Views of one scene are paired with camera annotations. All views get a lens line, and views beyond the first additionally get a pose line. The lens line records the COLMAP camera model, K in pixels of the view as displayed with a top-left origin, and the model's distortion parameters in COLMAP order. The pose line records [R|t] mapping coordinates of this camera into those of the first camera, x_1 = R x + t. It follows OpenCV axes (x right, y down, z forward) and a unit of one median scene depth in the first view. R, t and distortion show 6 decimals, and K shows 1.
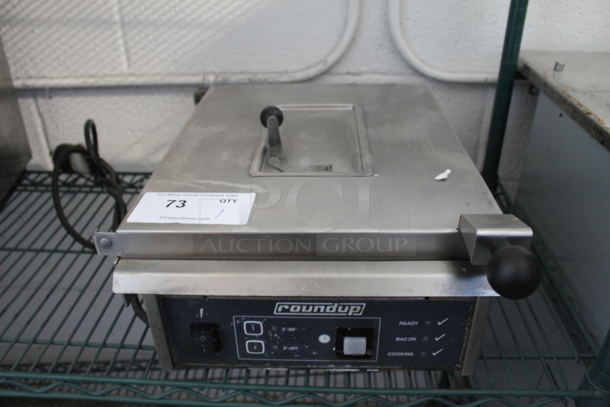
lens RADIAL K [[499.9, 0, 305.0], [0, 499.9, 203.5], [0, 0, 1]] dist [-0.180713, 0.136817]
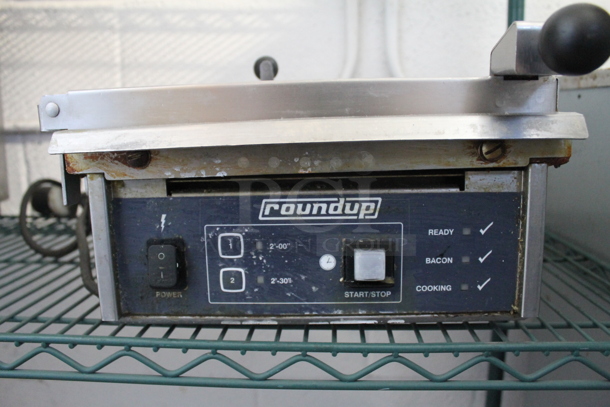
lens RADIAL K [[499.9, 0, 305.0], [0, 499.9, 203.5], [0, 0, 1]] dist [-0.180713, 0.136817]
pose [[0.999983, -0.003511, -0.004746, 0.005390], [0.001629, 0.936828, -0.349786, 0.250225], [0.005674, 0.349772, 0.936818, 0.155908]]
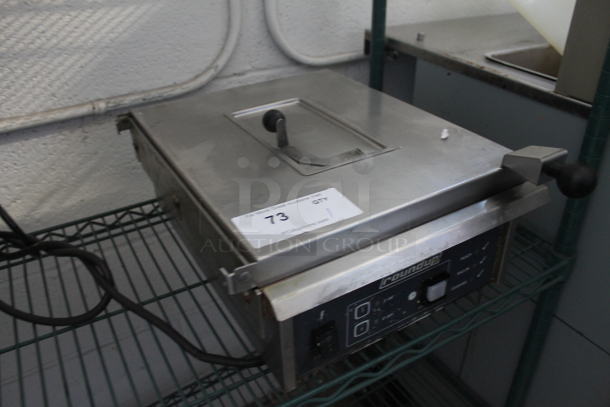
lens RADIAL K [[499.9, 0, 305.0], [0, 499.9, 203.5], [0, 0, 1]] dist [-0.180713, 0.136817]
pose [[0.840666, -0.279878, 0.463626, -0.351883], [0.278885, 0.957593, 0.072387, -0.044061], [-0.464224, 0.068445, 0.883069, 0.055609]]
